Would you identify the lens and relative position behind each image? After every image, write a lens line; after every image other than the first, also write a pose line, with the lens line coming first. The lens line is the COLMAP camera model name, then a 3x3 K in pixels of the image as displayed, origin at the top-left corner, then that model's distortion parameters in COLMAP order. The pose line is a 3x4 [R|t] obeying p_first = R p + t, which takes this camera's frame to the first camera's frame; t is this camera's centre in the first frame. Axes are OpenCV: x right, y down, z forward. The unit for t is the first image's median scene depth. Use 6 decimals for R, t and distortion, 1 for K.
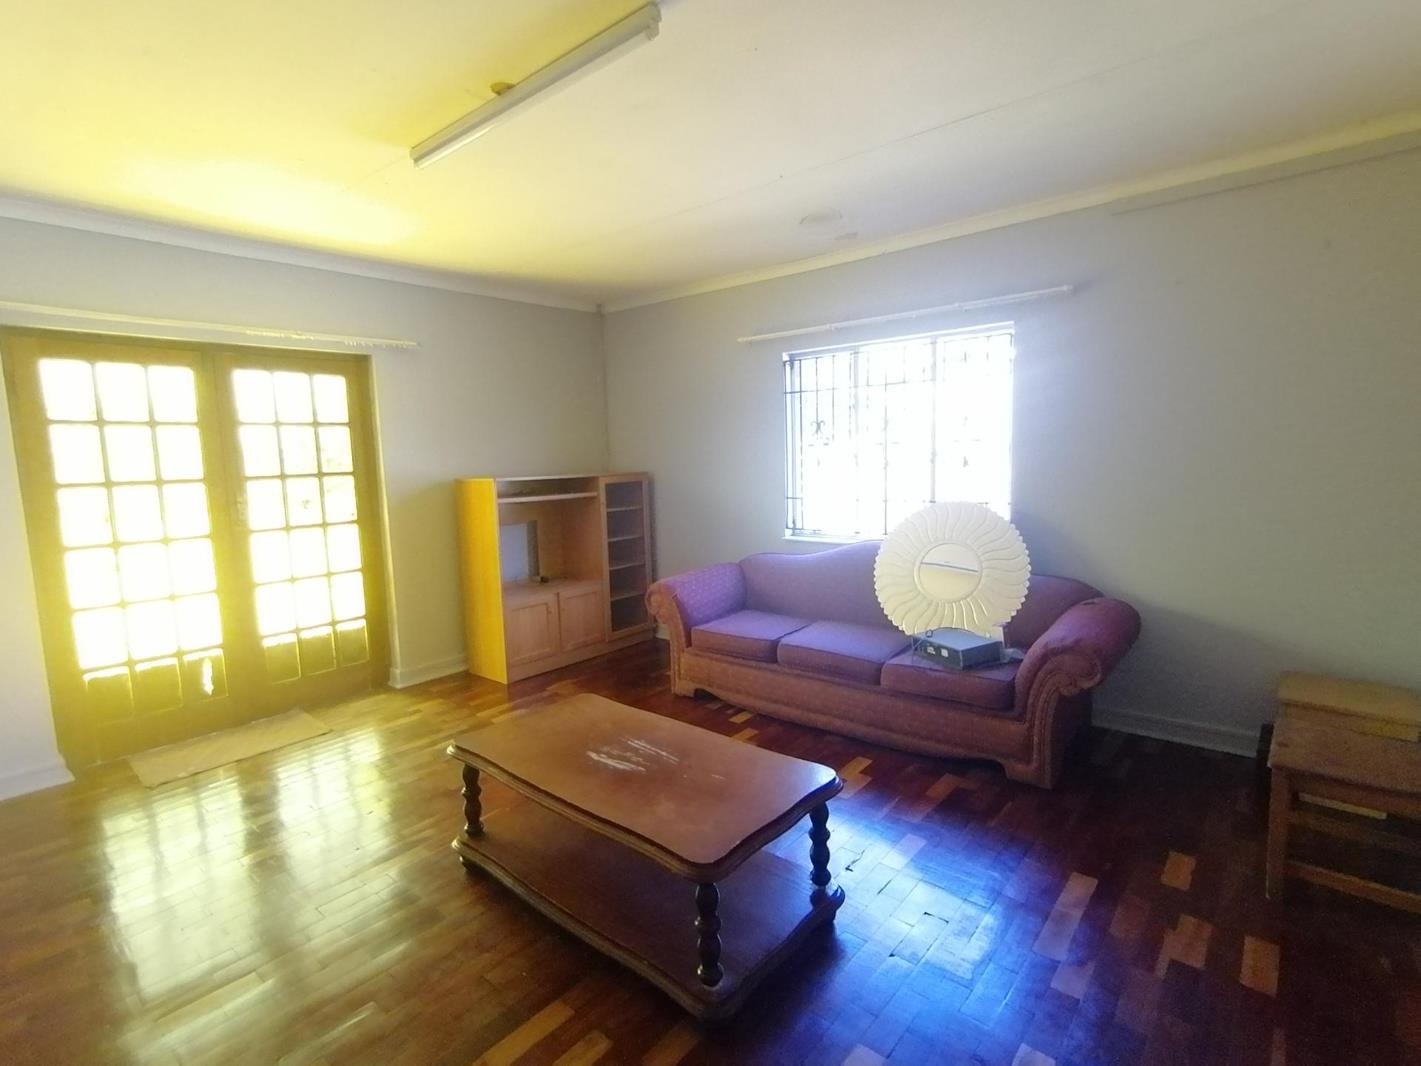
lens RADIAL K [[695.9, 0, 710.5], [0, 695.9, 533.0], [0, 0, 1]] dist [0.002595, 0.000002]
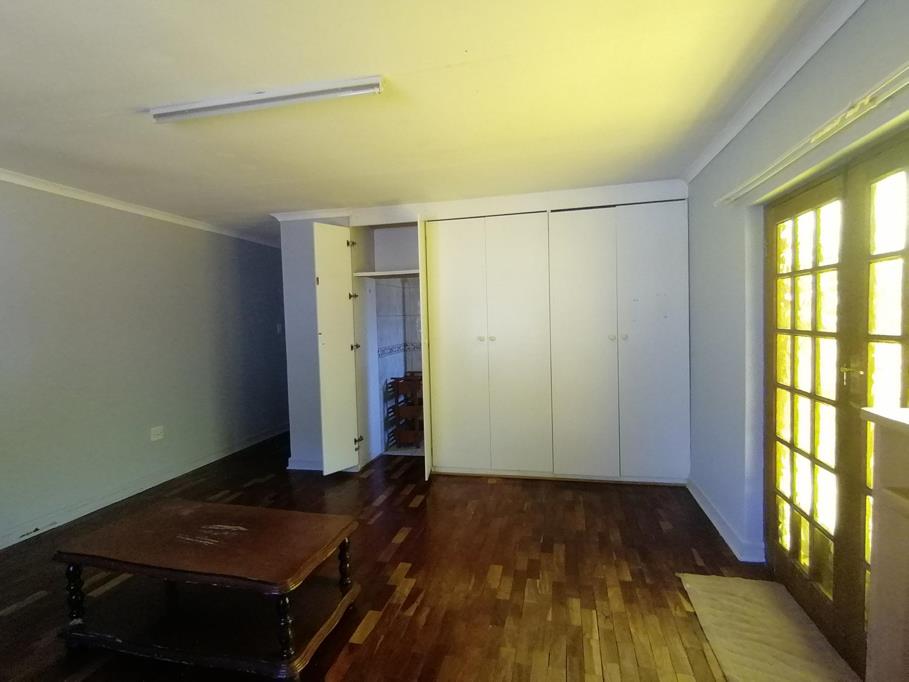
lens RADIAL K [[445.2, 0, 454.5], [0, 445.2, 341.0], [0, 0, 1]] dist [0.002595, 0.000002]
pose [[-0.888939, 0.067696, -0.452996, -0.166415], [-0.008253, 0.986489, 0.163618, -0.242246], [0.457952, 0.149185, -0.876370, 1.982903]]
